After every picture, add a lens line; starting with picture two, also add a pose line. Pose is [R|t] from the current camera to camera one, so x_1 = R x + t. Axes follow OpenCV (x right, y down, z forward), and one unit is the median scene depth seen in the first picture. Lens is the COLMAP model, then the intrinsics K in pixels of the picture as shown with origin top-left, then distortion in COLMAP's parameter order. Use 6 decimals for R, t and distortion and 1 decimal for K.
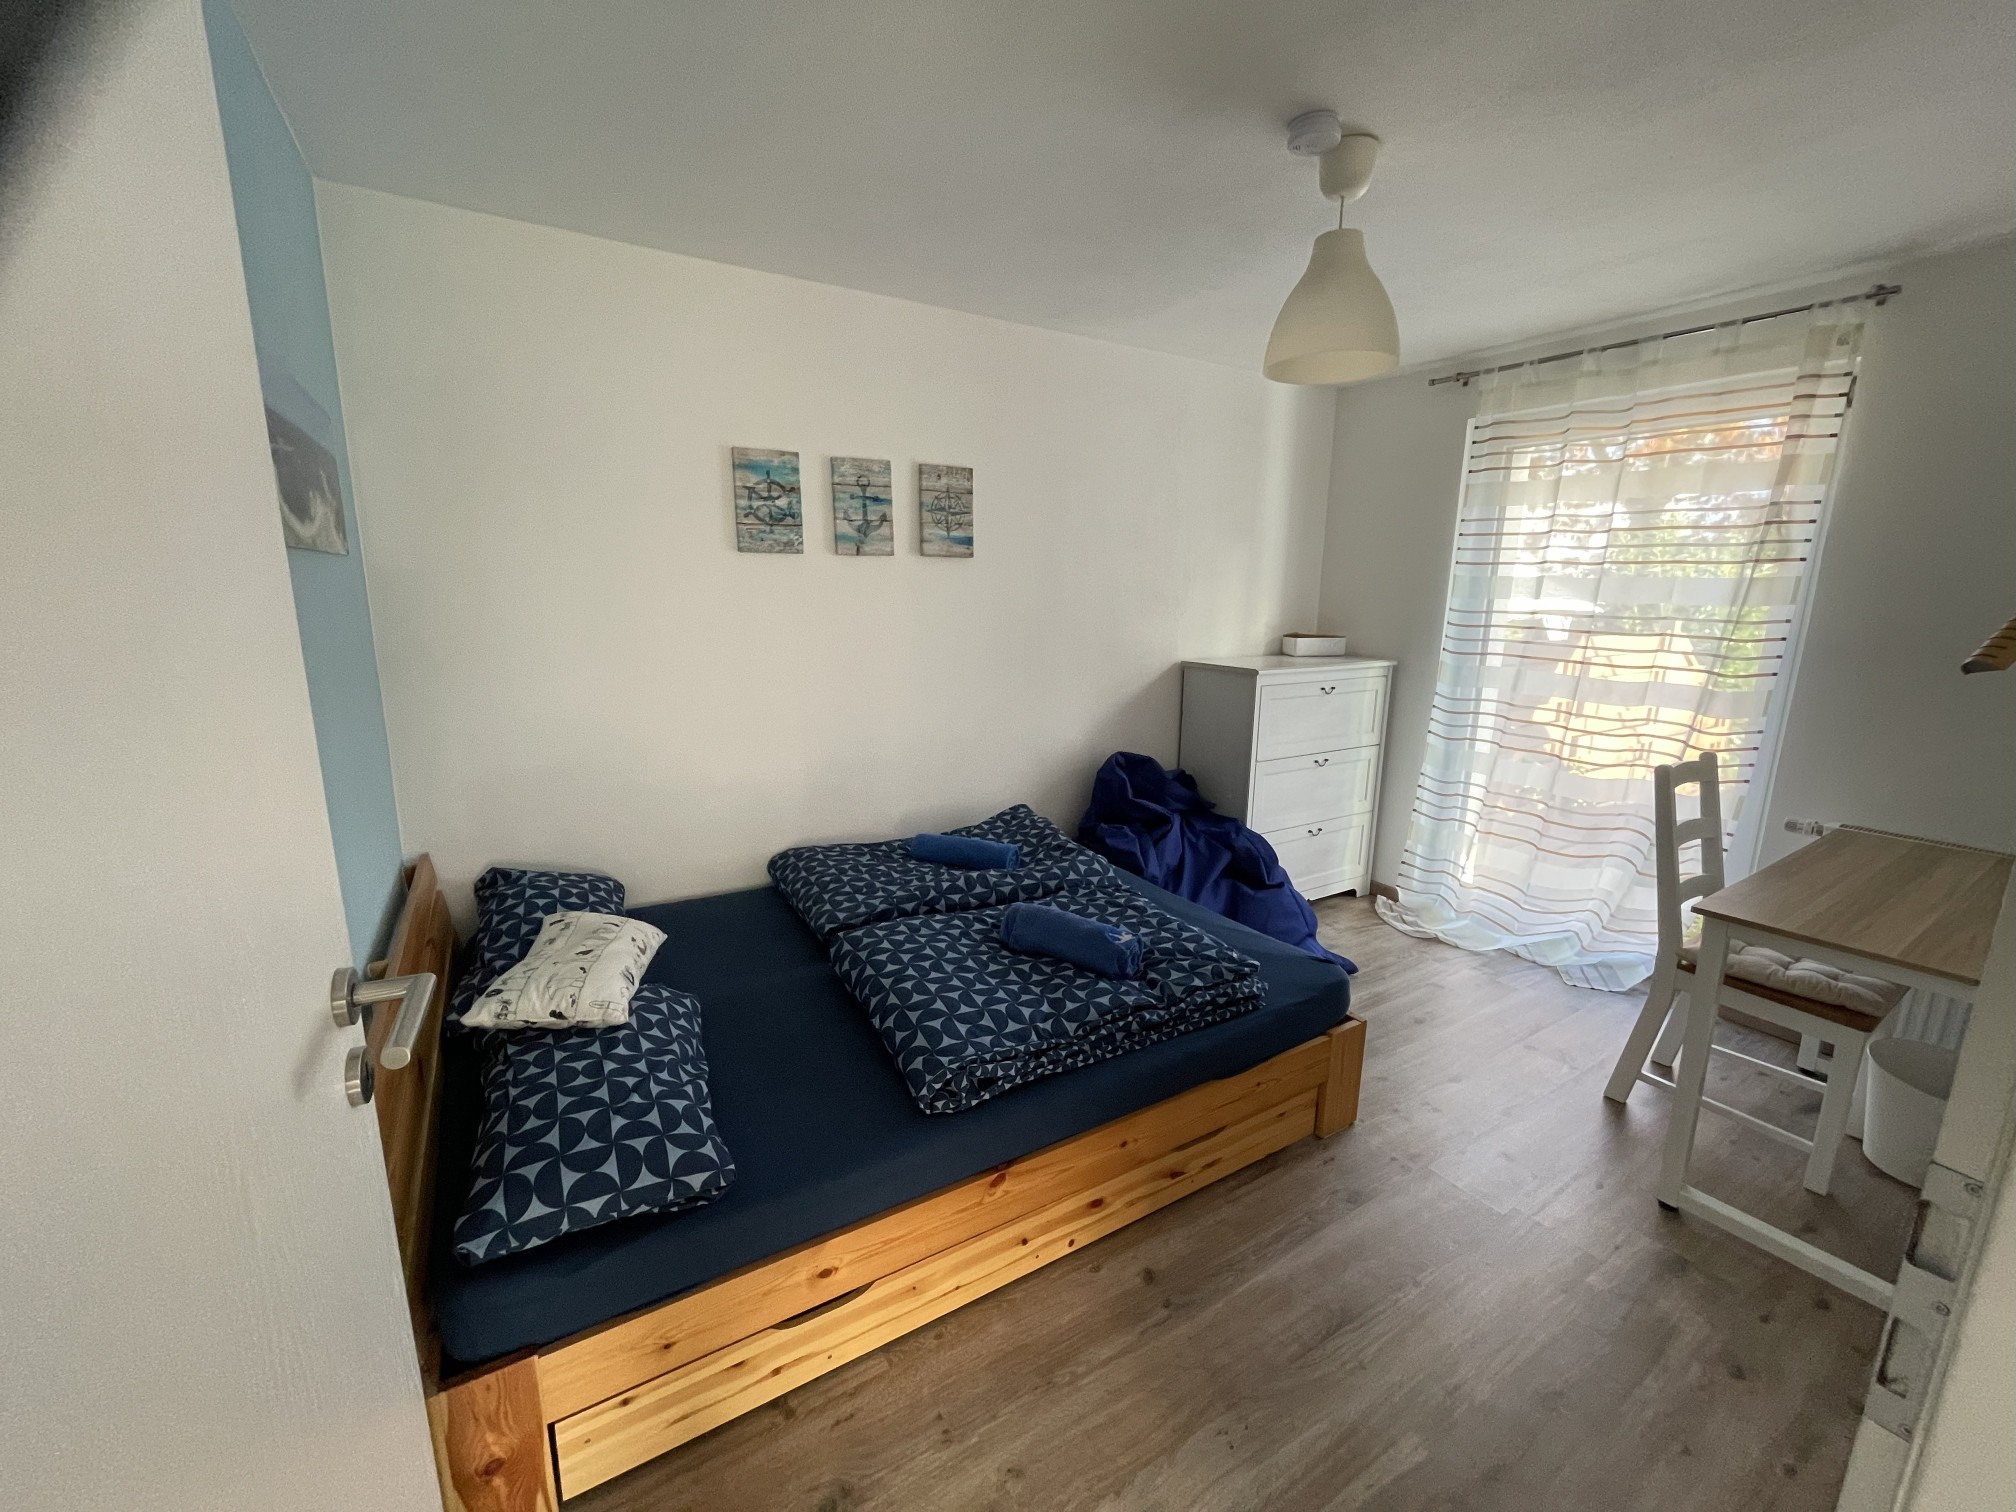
lens RADIAL K [[821.9, 0, 1007.4], [0, 821.9, 762.0], [0, 0, 1]] dist [-0.000306, -0.000046]
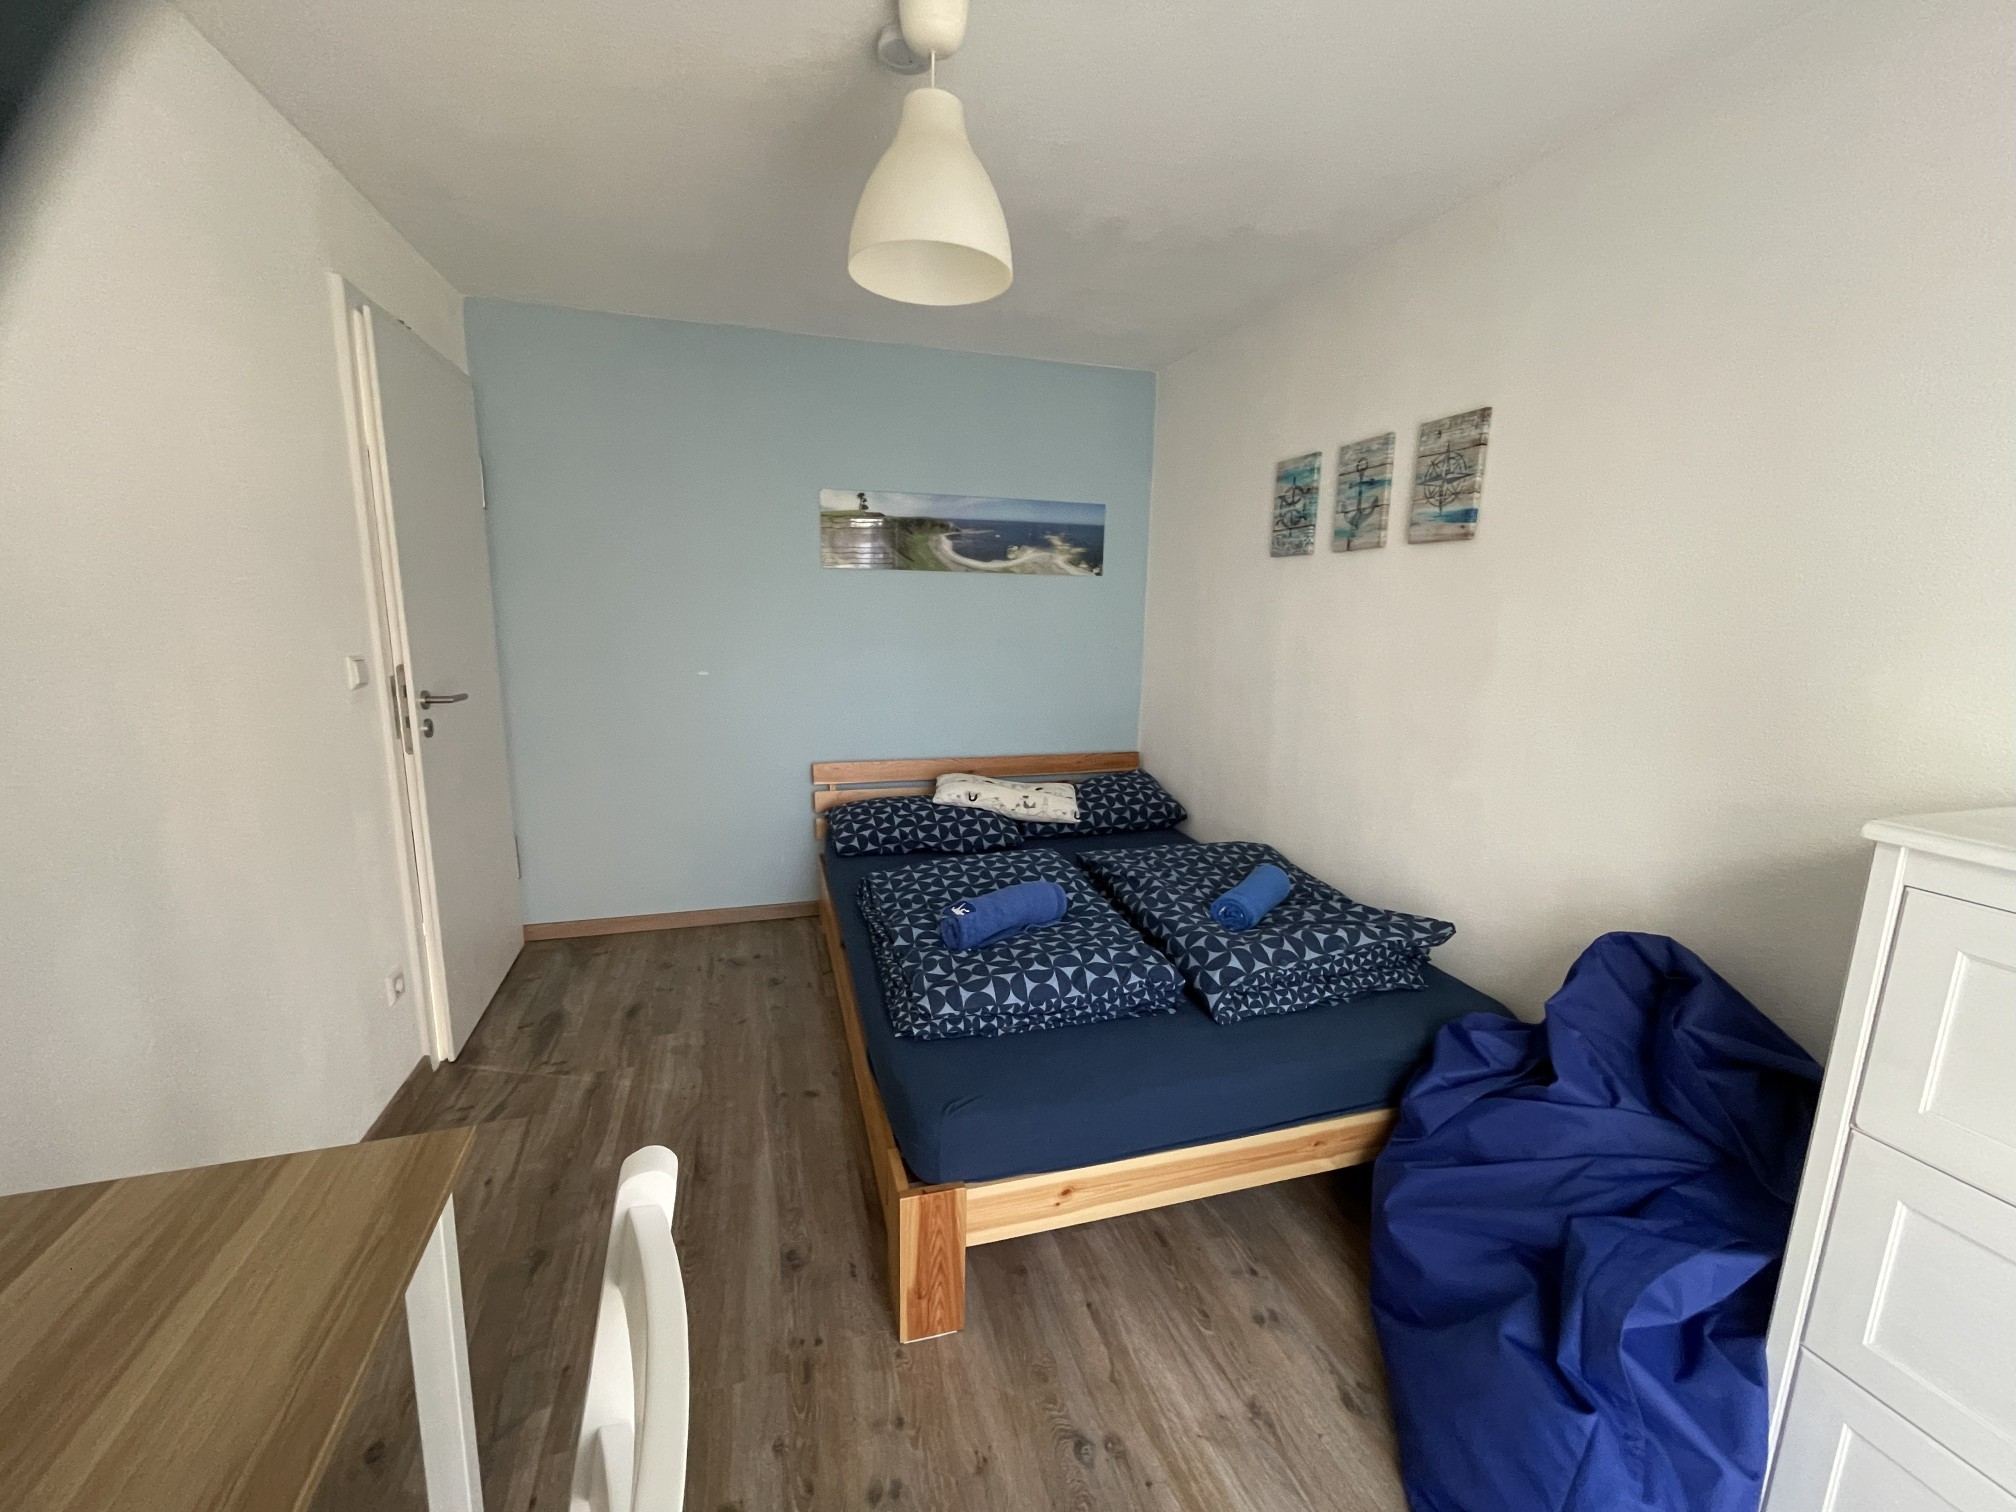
lens RADIAL K [[821.9, 0, 1004.2], [0, 821.9, 750.8], [0, 0, 1]] dist [-0.000306, -0.000046]
pose [[-0.244021, 0.163367, -0.955911, 0.787701], [-0.211415, 0.953038, 0.216845, -0.160504], [0.946444, 0.255009, -0.198024, 0.881538]]
